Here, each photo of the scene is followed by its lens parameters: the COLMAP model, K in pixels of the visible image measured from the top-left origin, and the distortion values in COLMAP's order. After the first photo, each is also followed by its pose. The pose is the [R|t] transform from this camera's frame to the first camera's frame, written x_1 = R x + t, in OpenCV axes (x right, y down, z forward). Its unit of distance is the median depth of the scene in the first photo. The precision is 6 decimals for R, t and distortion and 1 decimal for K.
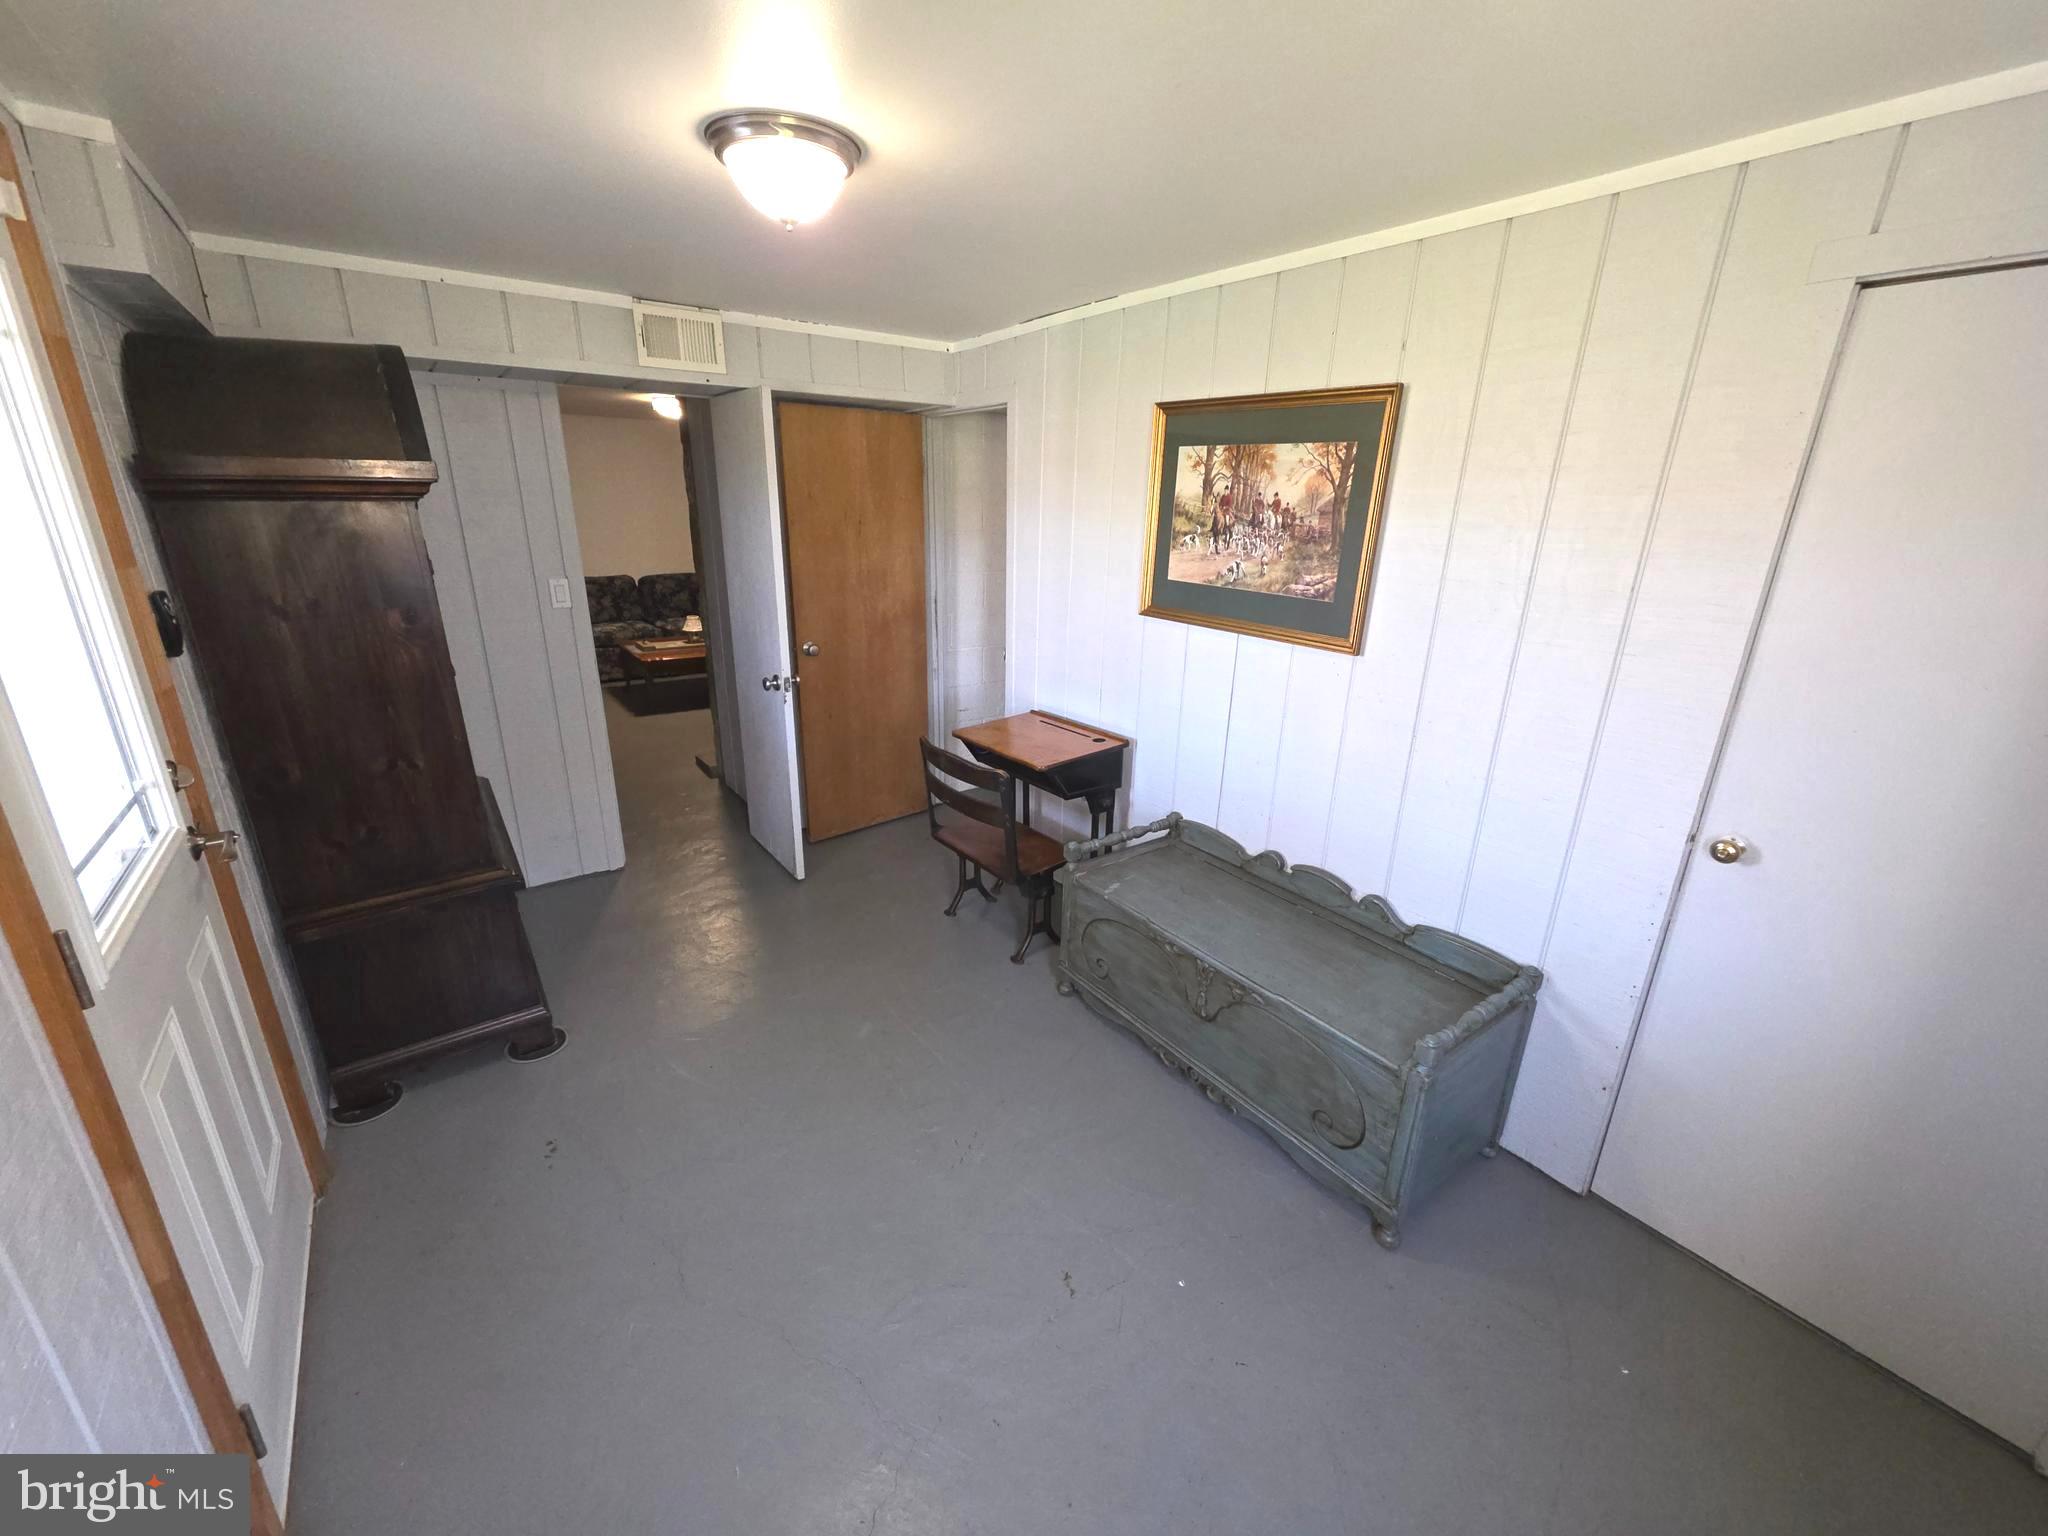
lens RADIAL K [[808.3, 0, 1022.2], [0, 808.3, 763.2], [0, 0, 1]] dist [-0.000188, 0.000270]
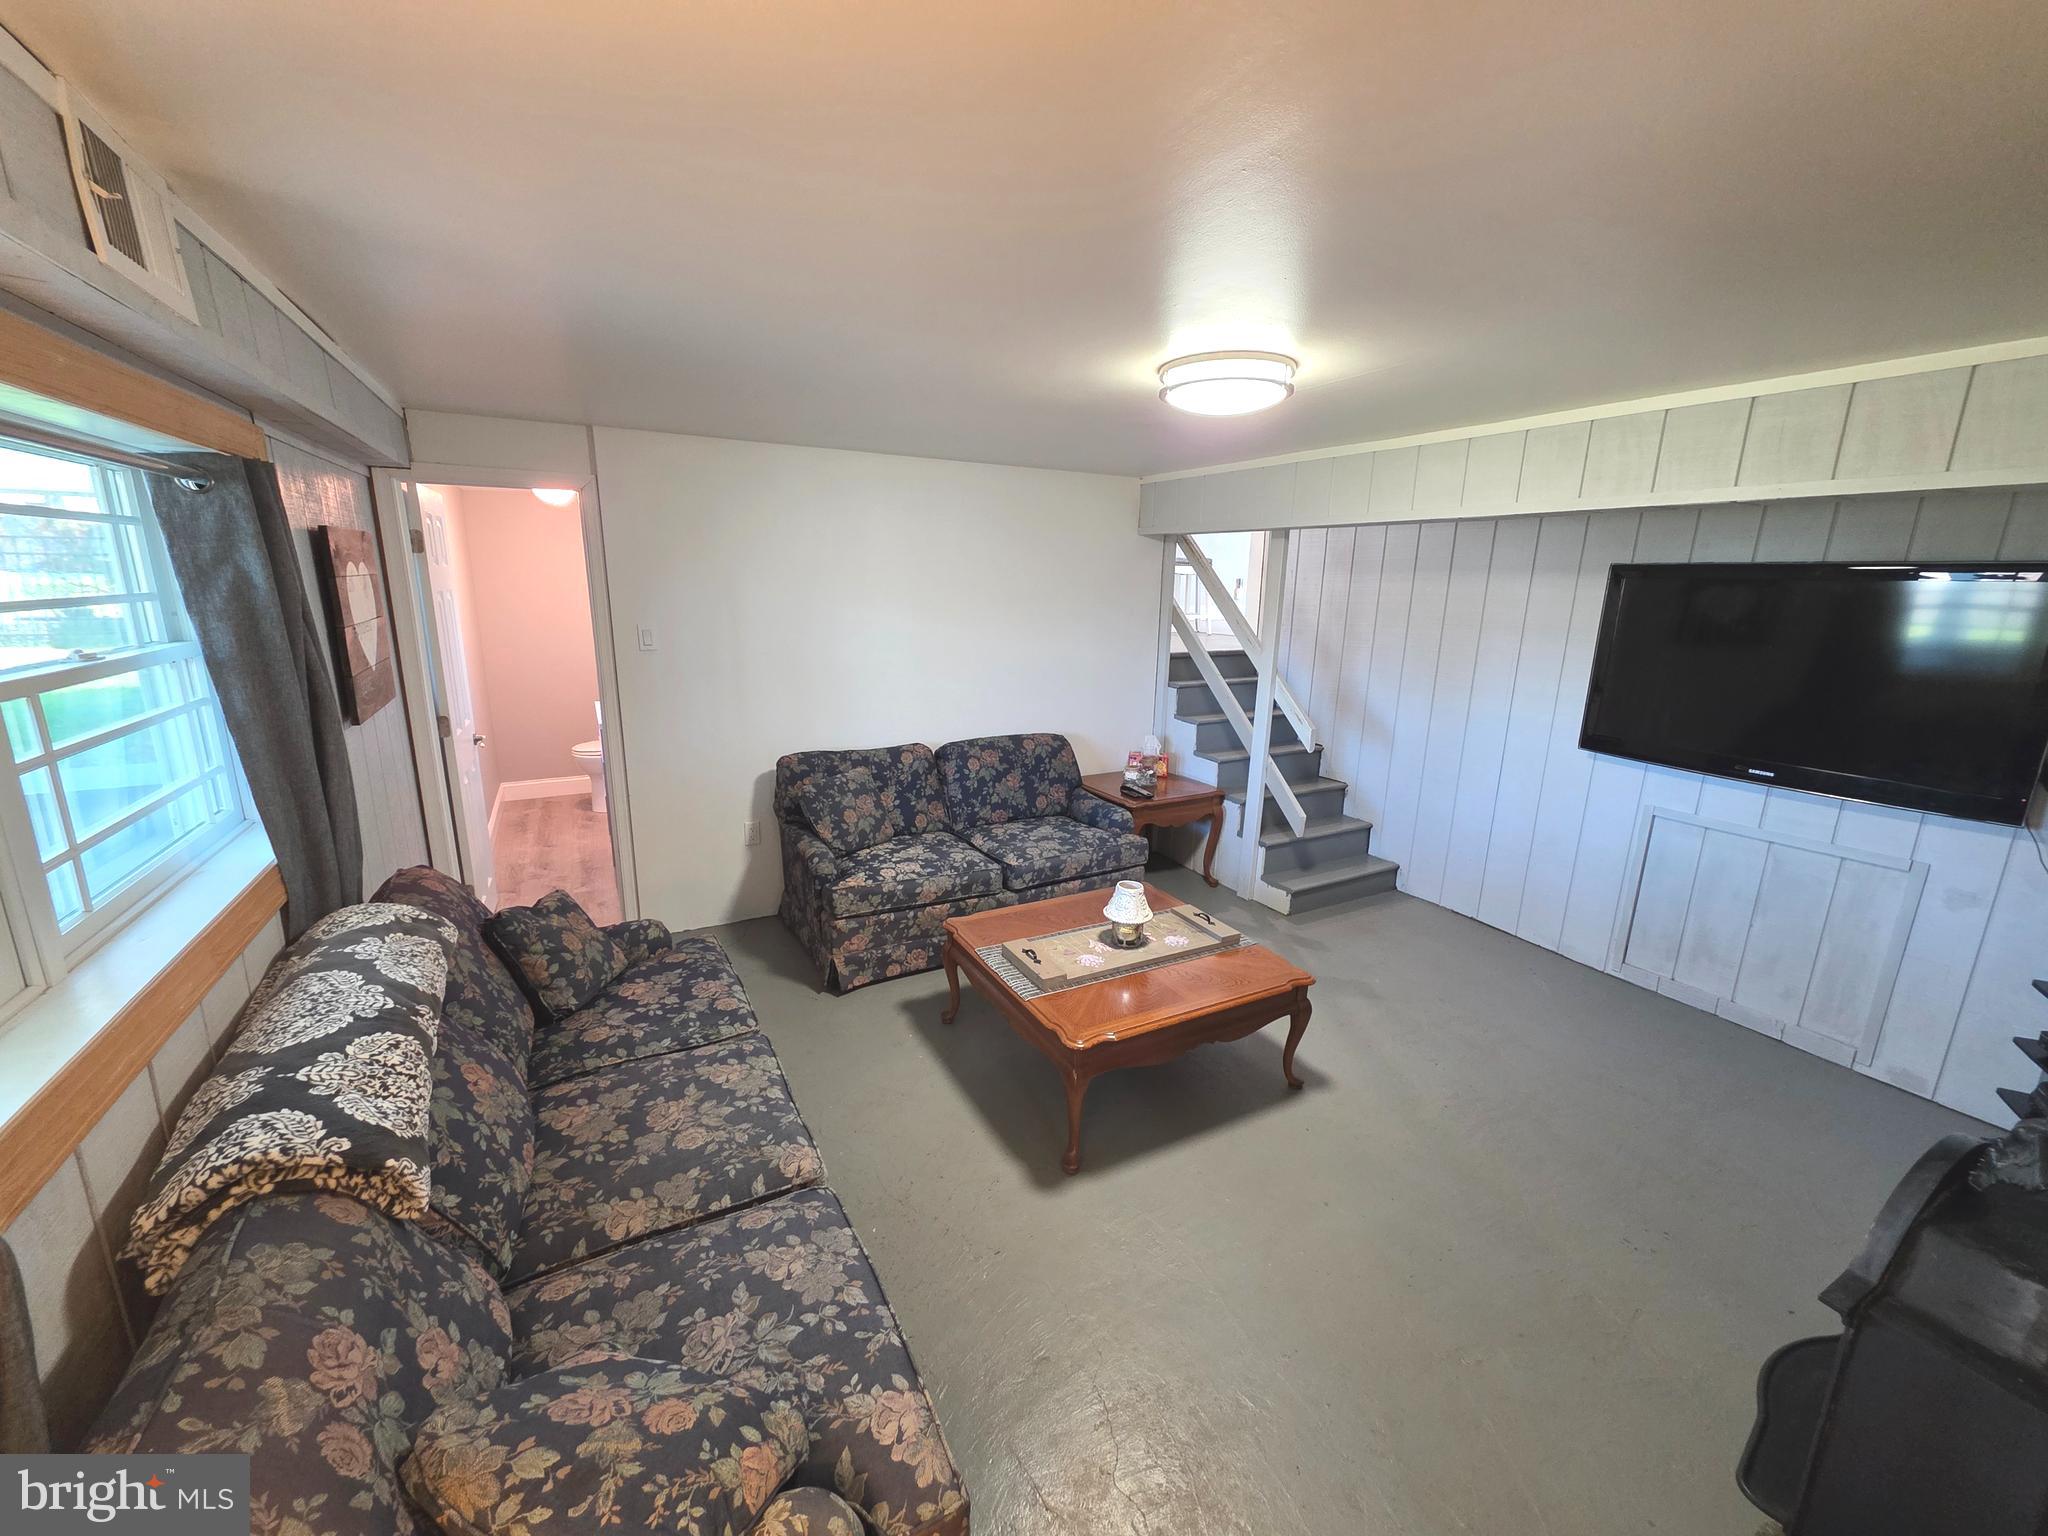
lens RADIAL K [[811.7, 0, 1021.2], [0, 811.7, 764.7], [0, 0, 1]] dist [0.001138, -0.000082]
pose [[0.988988, 0.031787, -0.144545, -0.420726], [-0.045244, 0.994843, -0.090782, -0.211411], [0.140914, 0.096322, 0.985325, 0.583609]]
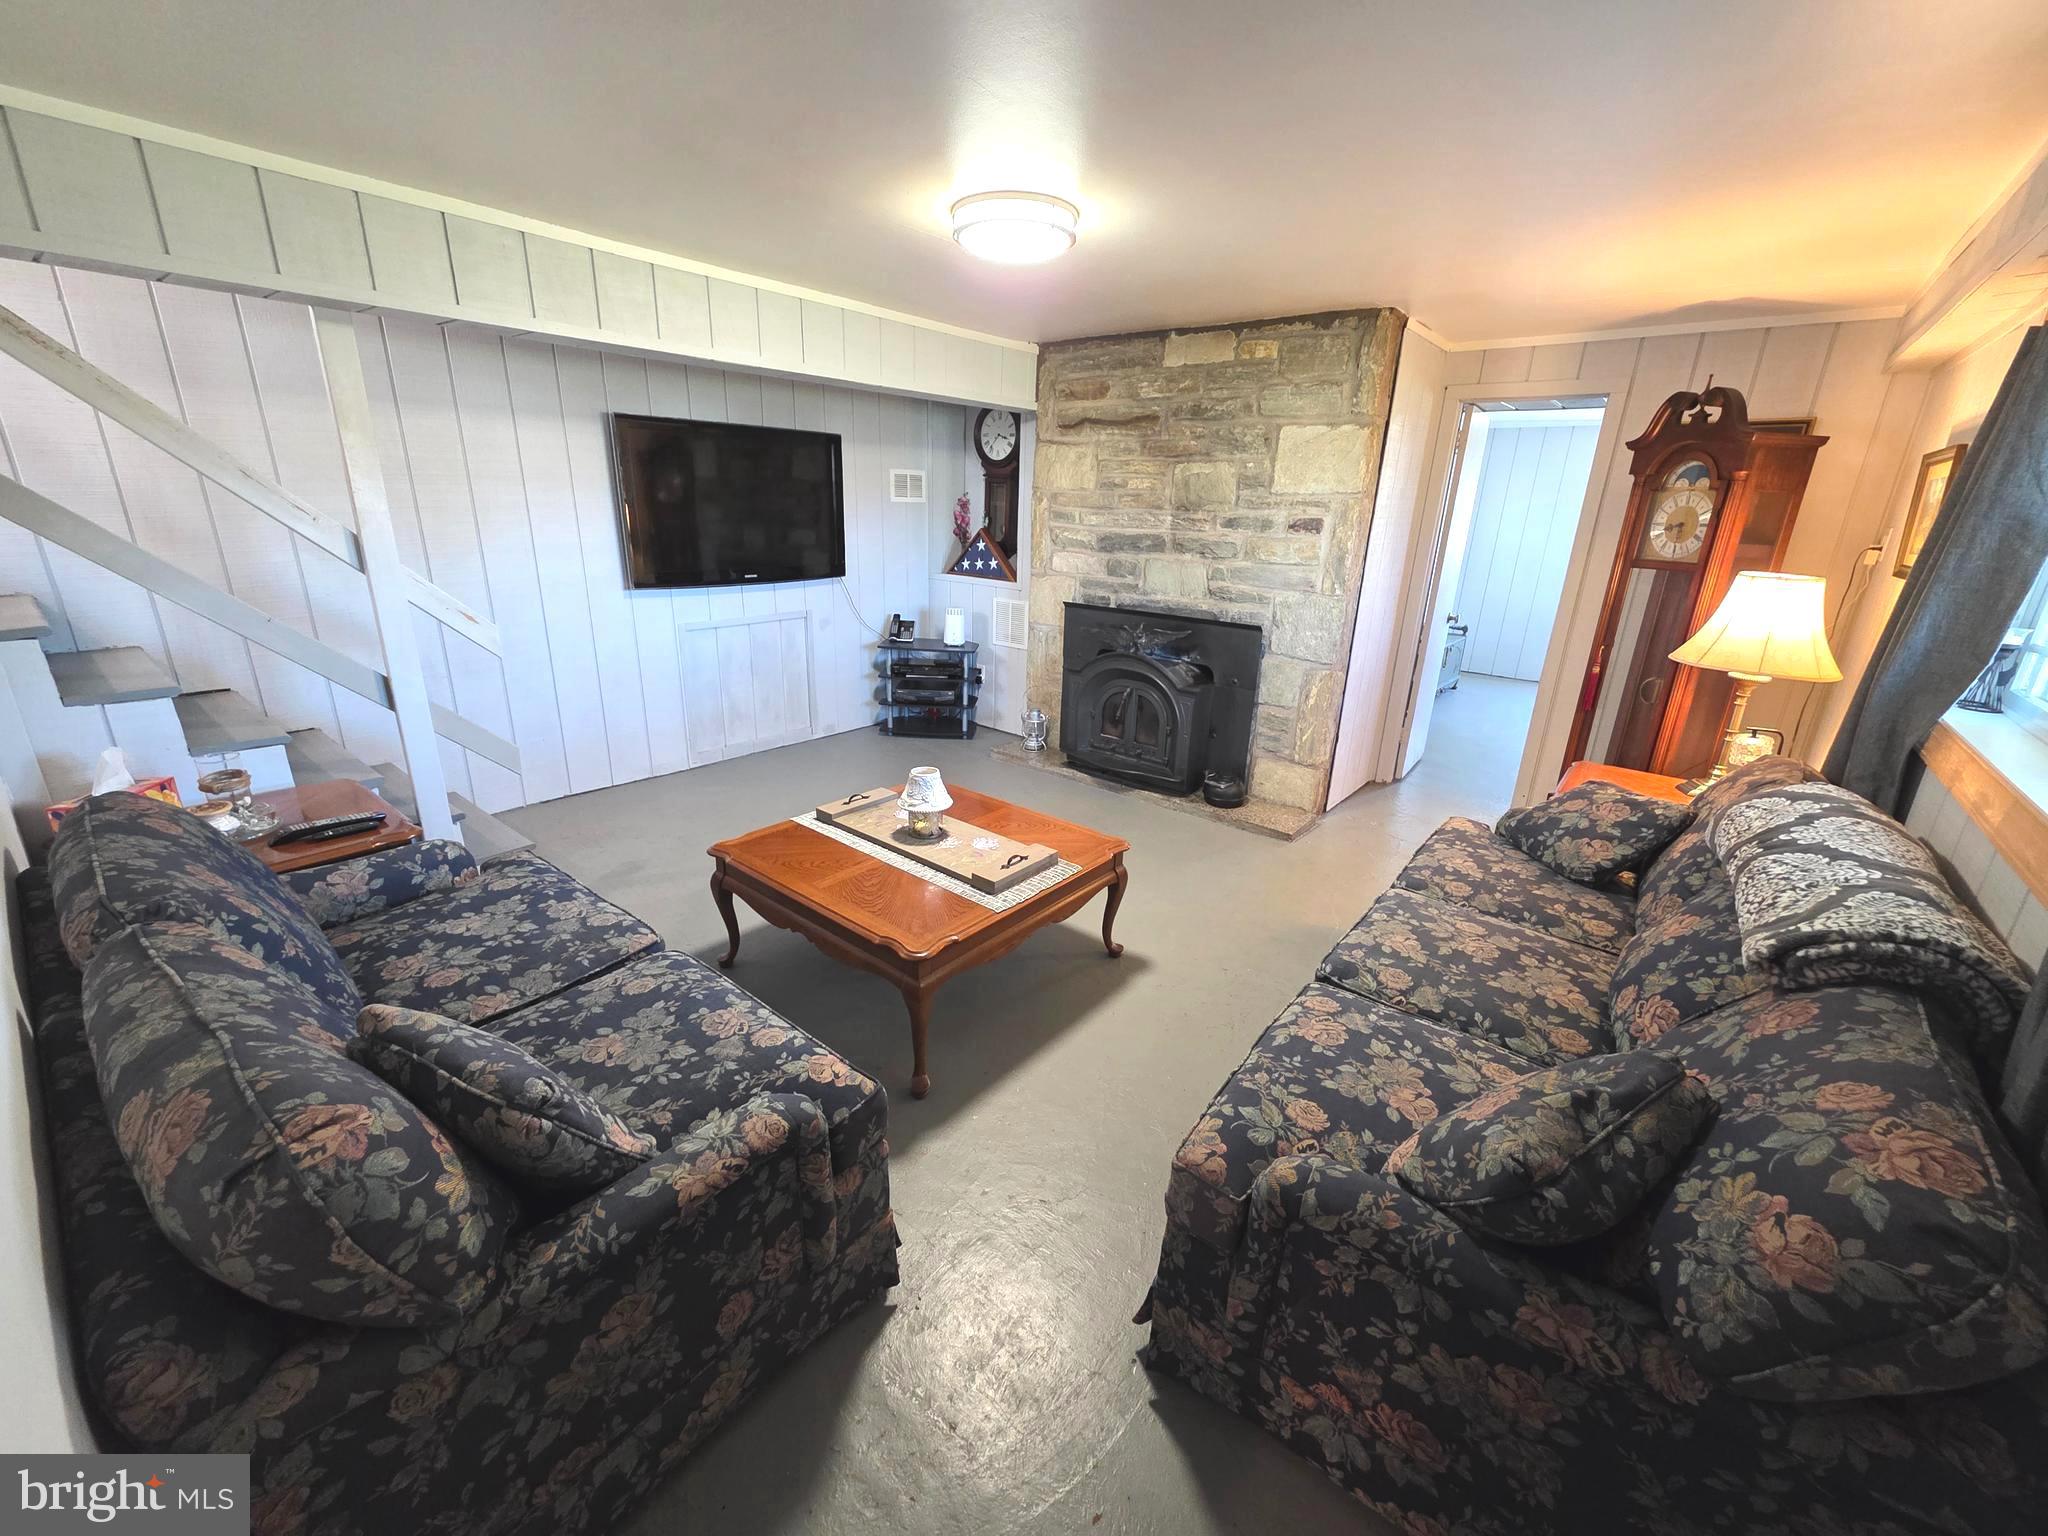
lens RADIAL K [[811.7, 0, 1021.2], [0, 811.7, 764.7], [0, 0, 1]] dist [0.001138, -0.000082]
pose [[-0.231115, -0.329738, 0.915346, -0.784878], [0.271792, 0.881480, 0.386163, -0.328240], [-0.934192, 0.338032, -0.114103, 1.017035]]
